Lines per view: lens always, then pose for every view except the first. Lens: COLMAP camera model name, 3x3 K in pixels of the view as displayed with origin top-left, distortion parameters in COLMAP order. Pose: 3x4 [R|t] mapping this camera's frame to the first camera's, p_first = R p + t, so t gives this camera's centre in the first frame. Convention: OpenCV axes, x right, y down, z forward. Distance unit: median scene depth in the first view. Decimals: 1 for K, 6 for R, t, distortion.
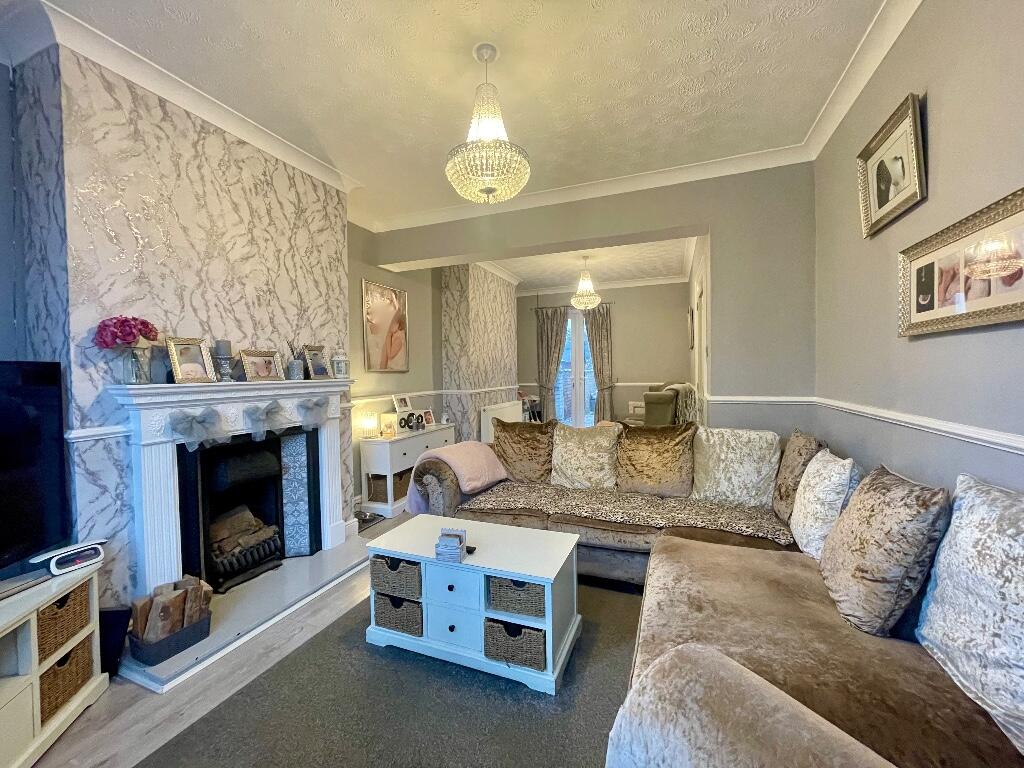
lens RADIAL K [[413.6, 0, 515.3], [0, 413.6, 376.7], [0, 0, 1]] dist [-0.001242, 0.000717]
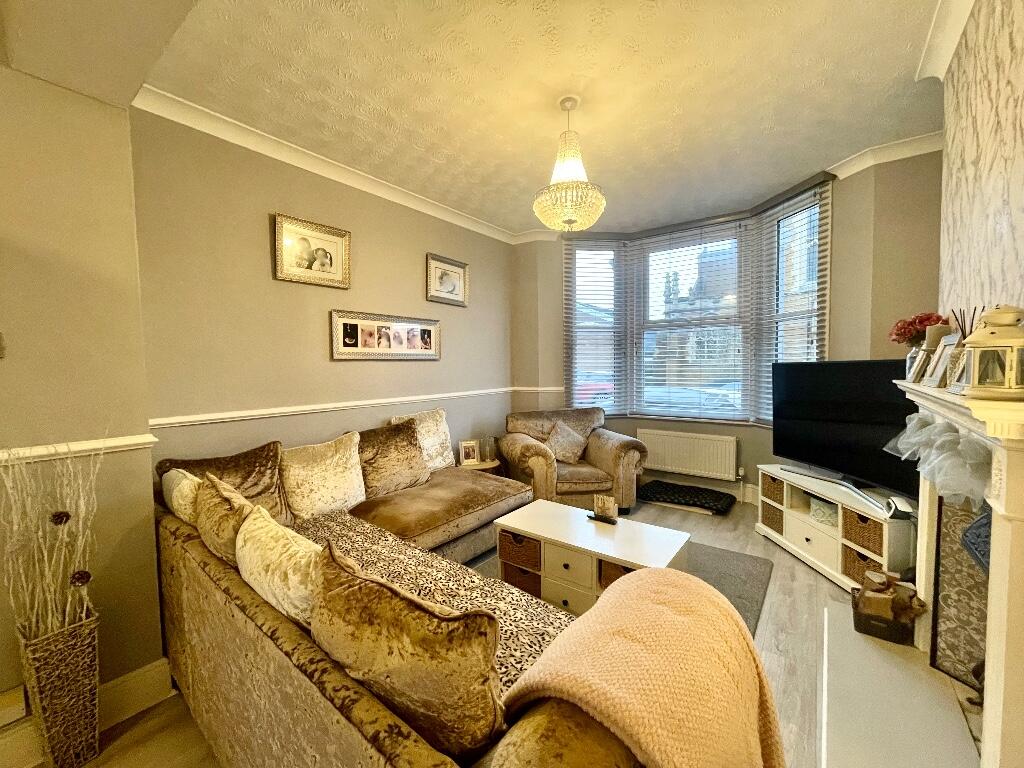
lens RADIAL K [[413.6, 0, 506.9], [0, 413.6, 384.4], [0, 0, 1]] dist [-0.001242, 0.000717]
pose [[-0.961406, 0.002532, 0.275121, -0.164931], [0.021268, 0.997649, 0.065140, -0.045509], [-0.274310, 0.068477, -0.959200, 1.753091]]
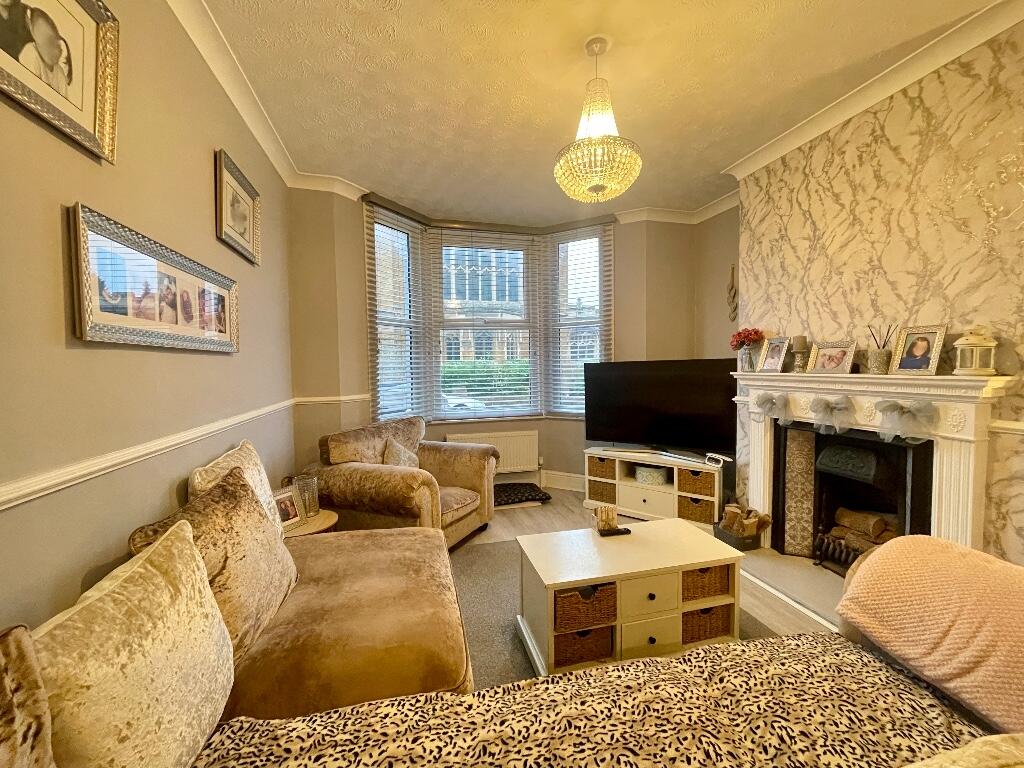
lens RADIAL K [[413.6, 0, 515.0], [0, 413.6, 386.1], [0, 0, 1]] dist [-0.001242, 0.000717]
pose [[-0.809490, 0.045240, -0.585388, 0.545681], [0.006105, 0.997622, 0.068656, -0.030680], [0.587102, 0.052003, -0.807841, 1.352083]]
